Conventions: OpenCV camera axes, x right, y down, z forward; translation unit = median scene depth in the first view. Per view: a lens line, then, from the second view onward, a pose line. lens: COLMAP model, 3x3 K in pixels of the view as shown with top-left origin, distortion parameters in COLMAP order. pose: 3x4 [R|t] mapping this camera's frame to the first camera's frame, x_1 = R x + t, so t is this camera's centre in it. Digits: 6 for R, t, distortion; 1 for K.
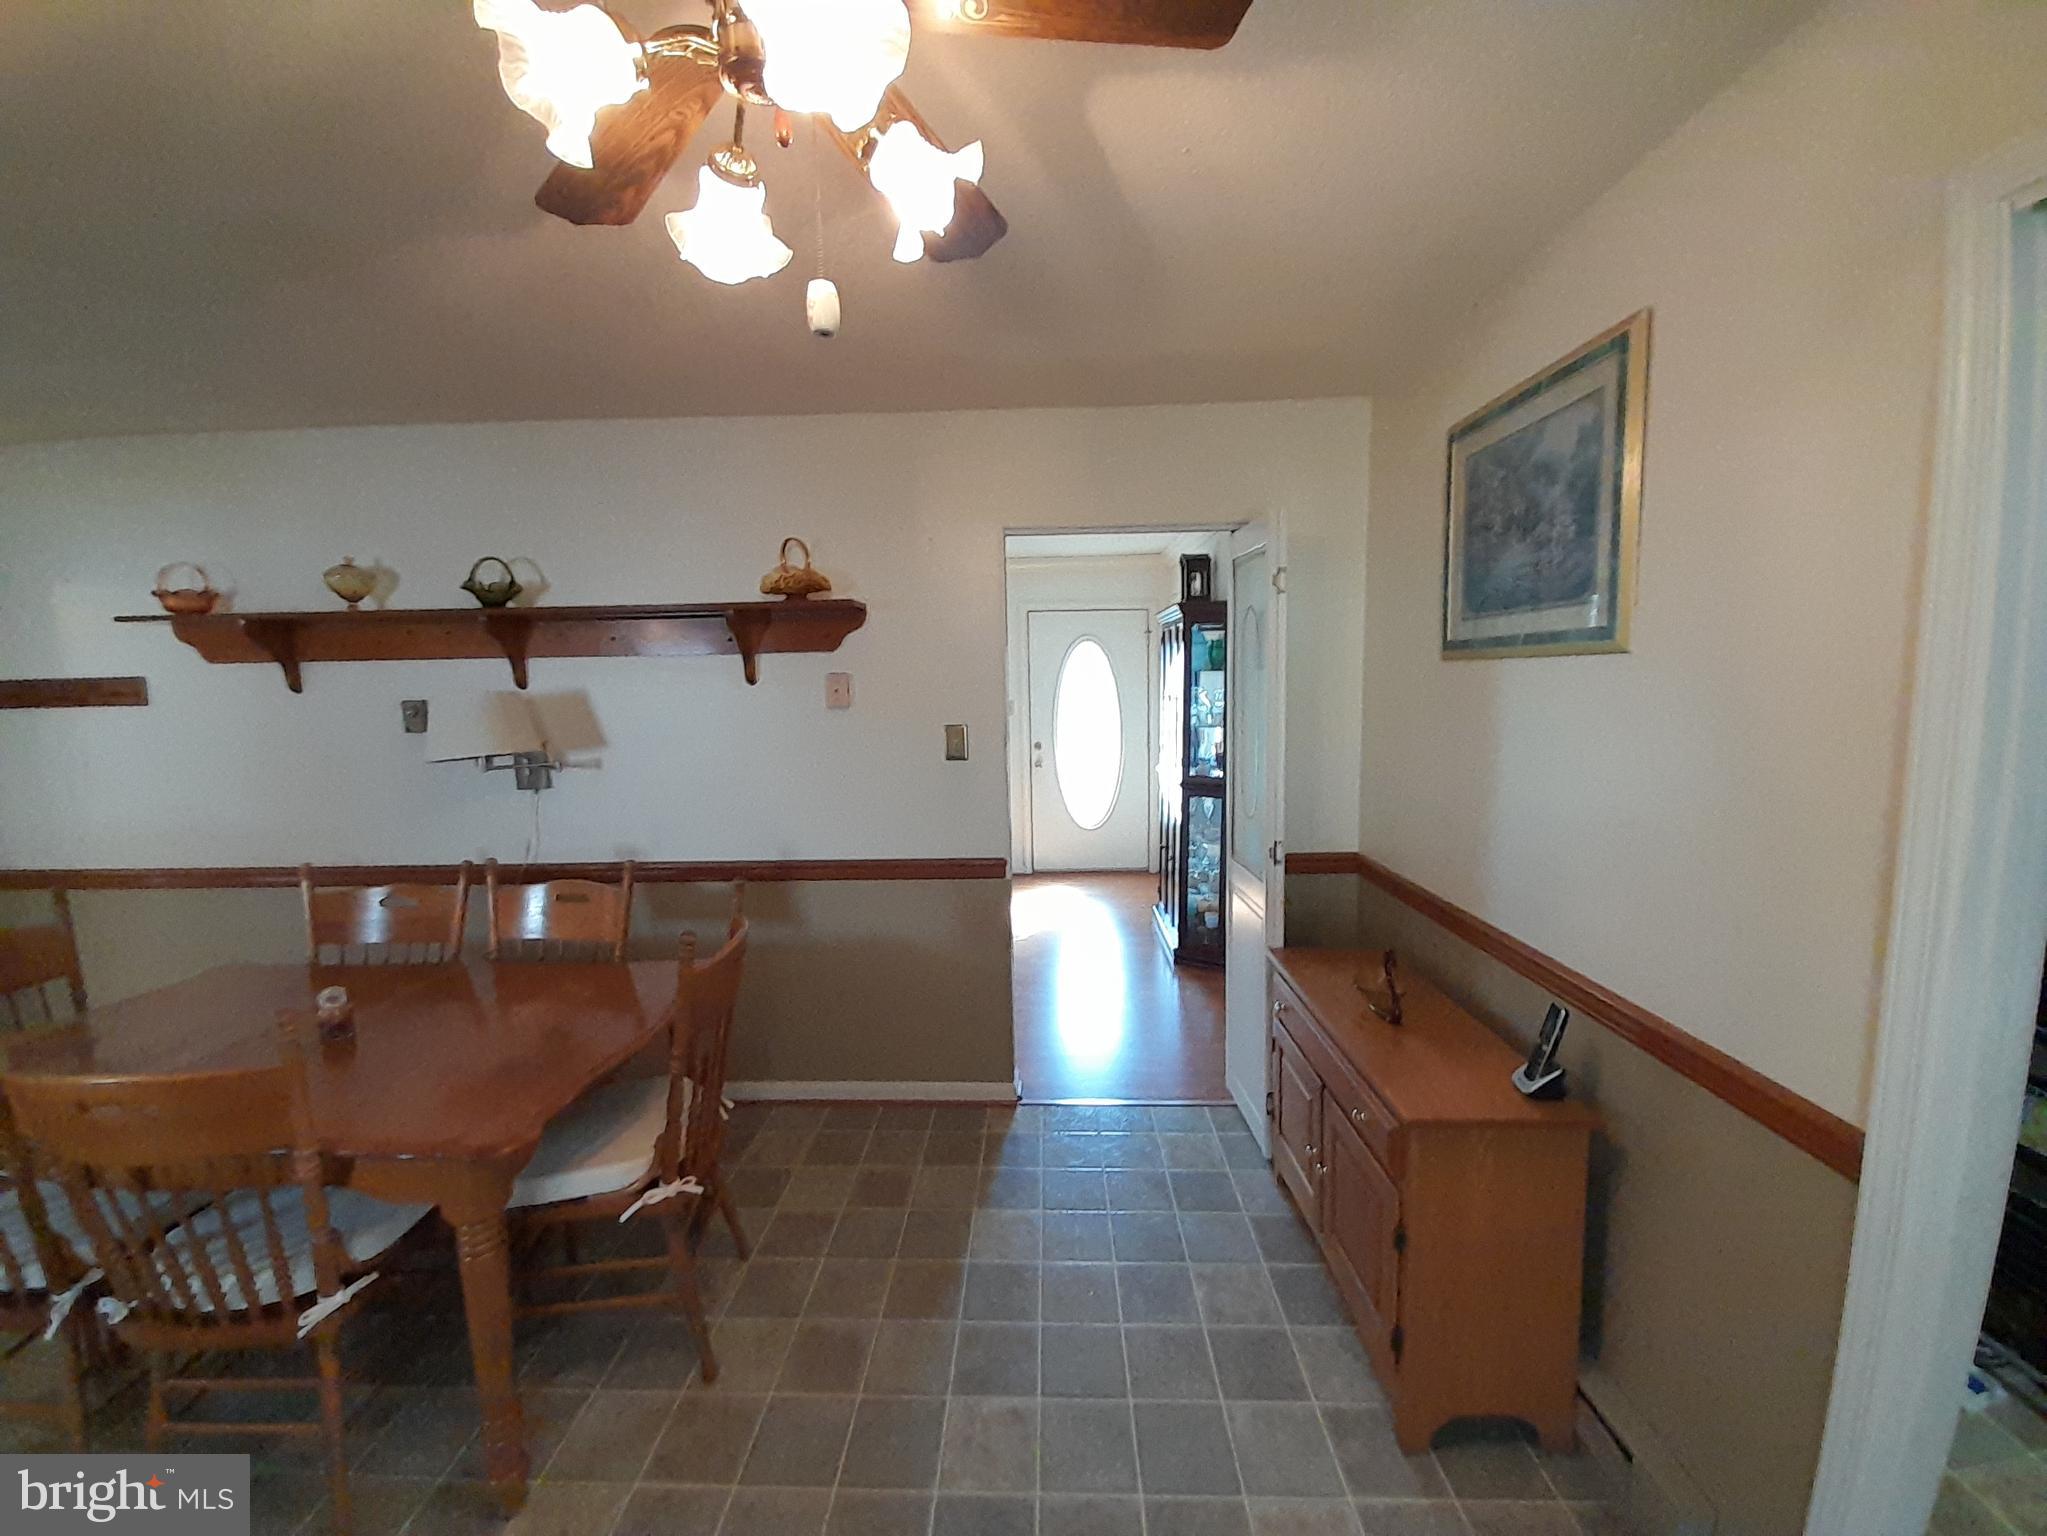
lens RADIAL K [[797.1, 0, 1018.6], [0, 797.1, 772.2], [0, 0, 1]] dist [0.029483, -0.018983]
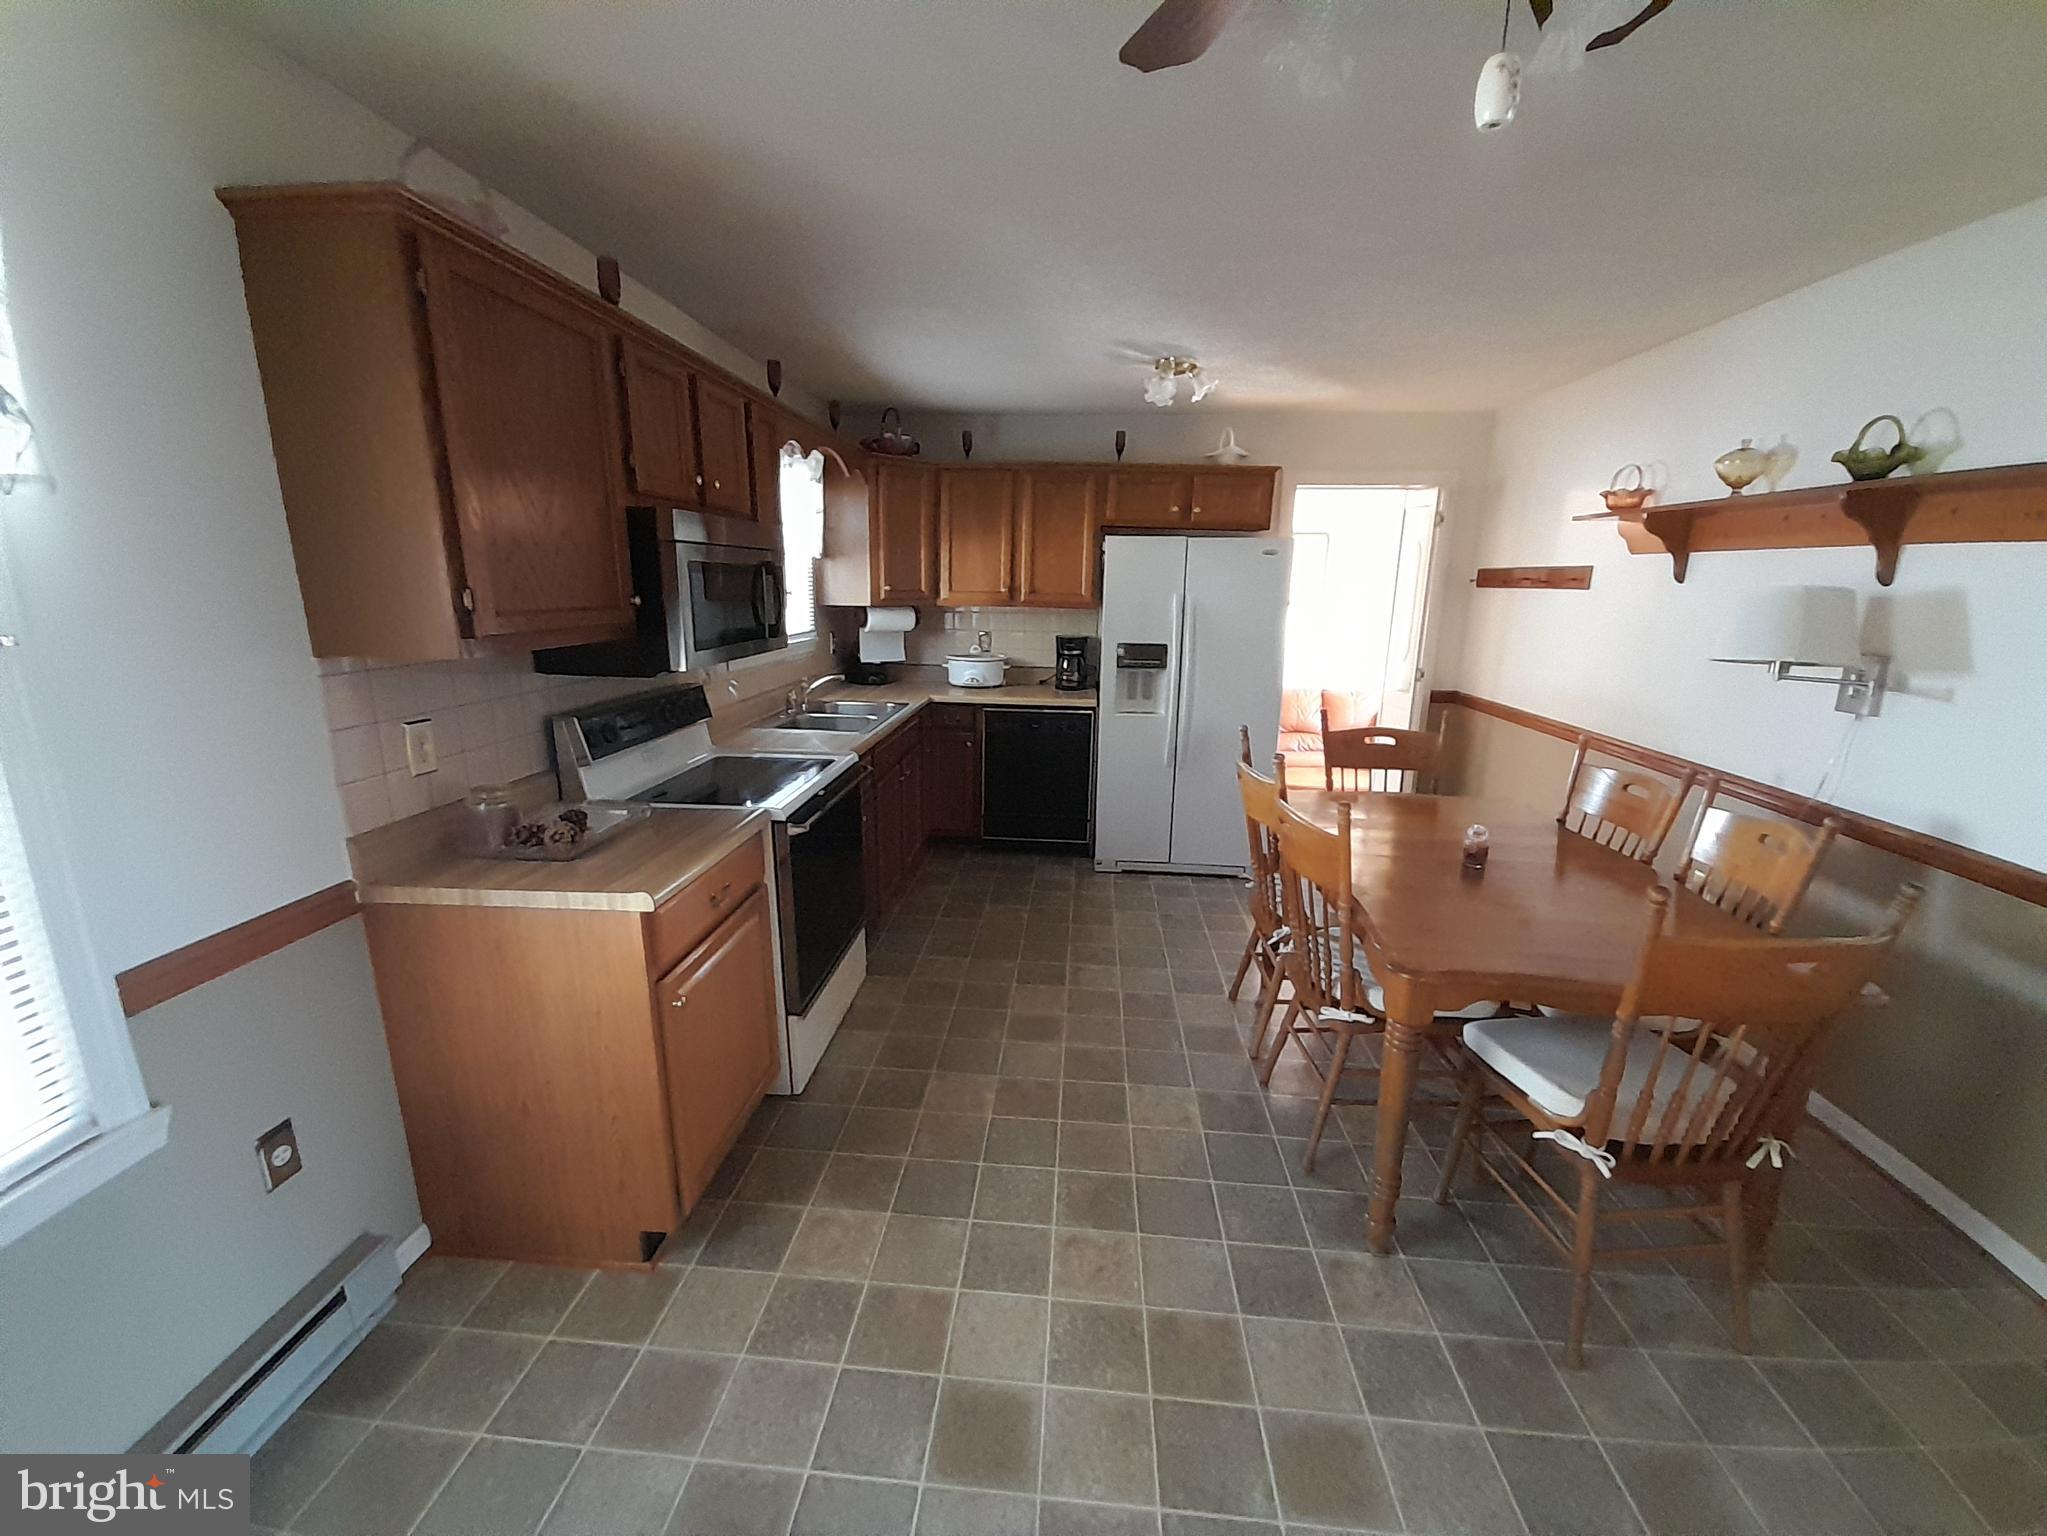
lens RADIAL K [[797.1, 0, 1018.6], [0, 797.1, 772.2], [0, 0, 1]] dist [0.029483, -0.018983]
pose [[-0.060278, 0.253995, -0.965325, 0.244765], [-0.120915, 0.958104, 0.259645, -0.031553], [0.990831, 0.132373, -0.027041, 0.218201]]
